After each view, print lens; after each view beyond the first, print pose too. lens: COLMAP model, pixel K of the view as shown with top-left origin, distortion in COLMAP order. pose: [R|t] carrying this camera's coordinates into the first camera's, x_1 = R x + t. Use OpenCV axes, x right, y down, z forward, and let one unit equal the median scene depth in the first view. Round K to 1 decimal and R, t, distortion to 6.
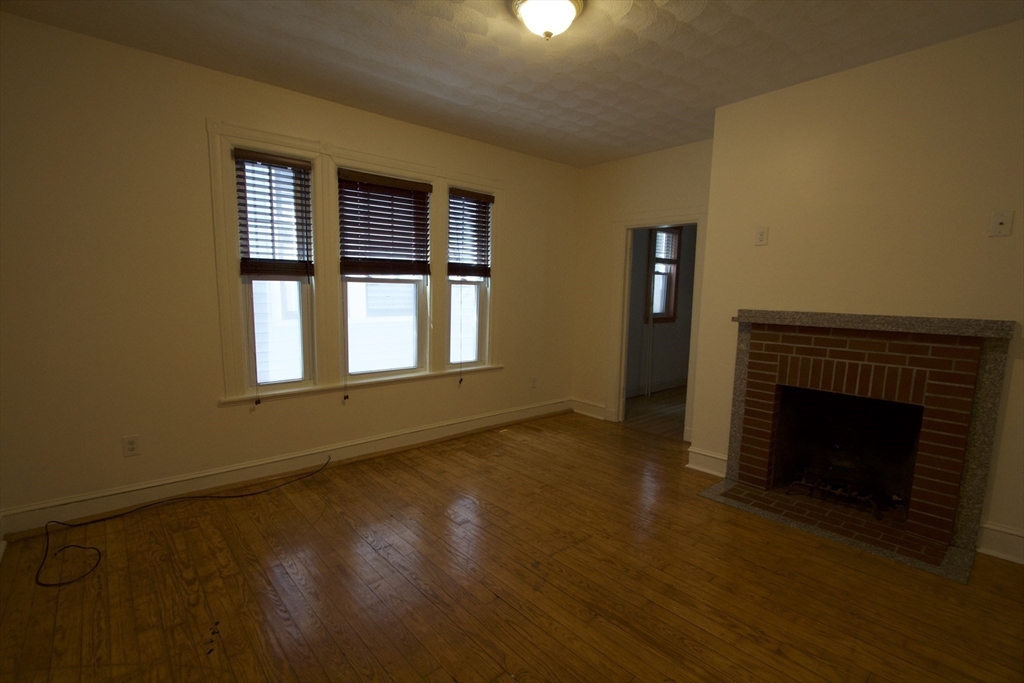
lens RADIAL K [[469.3, 0, 507.2], [0, 469.3, 349.2], [0, 0, 1]] dist [-0.022359, 0.001959]
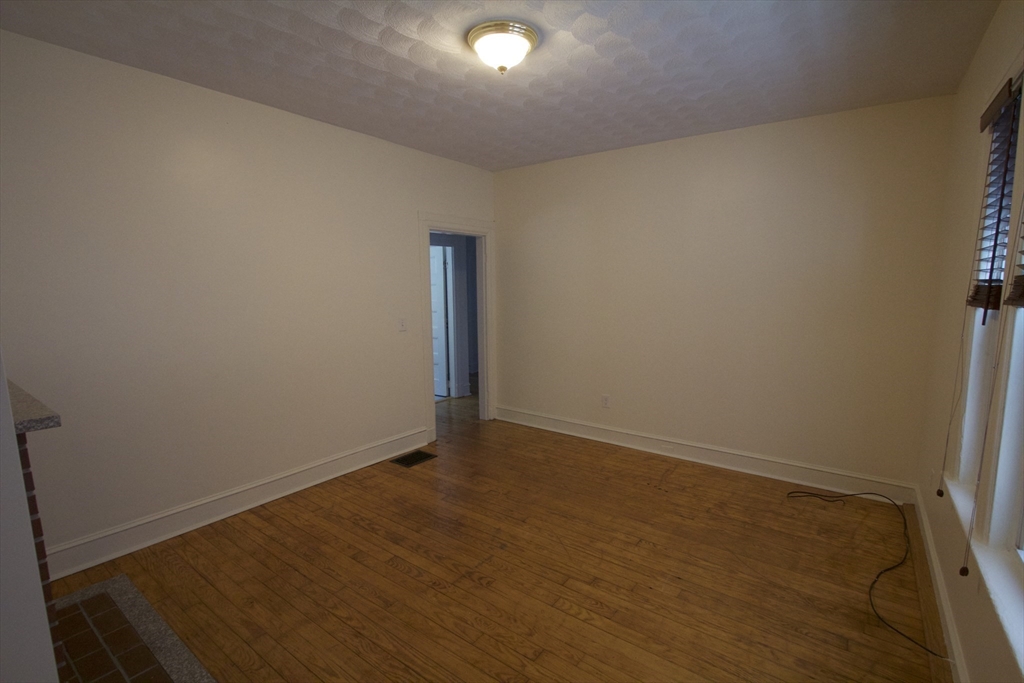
lens RADIAL K [[469.3, 0, 513.4], [0, 469.3, 344.7], [0, 0, 1]] dist [-0.022359, 0.001959]
pose [[-0.975842, 0.018567, -0.217687, 0.266666], [-0.037393, 0.967486, 0.250146, -0.306707], [0.215253, 0.252243, -0.943419, 1.871389]]
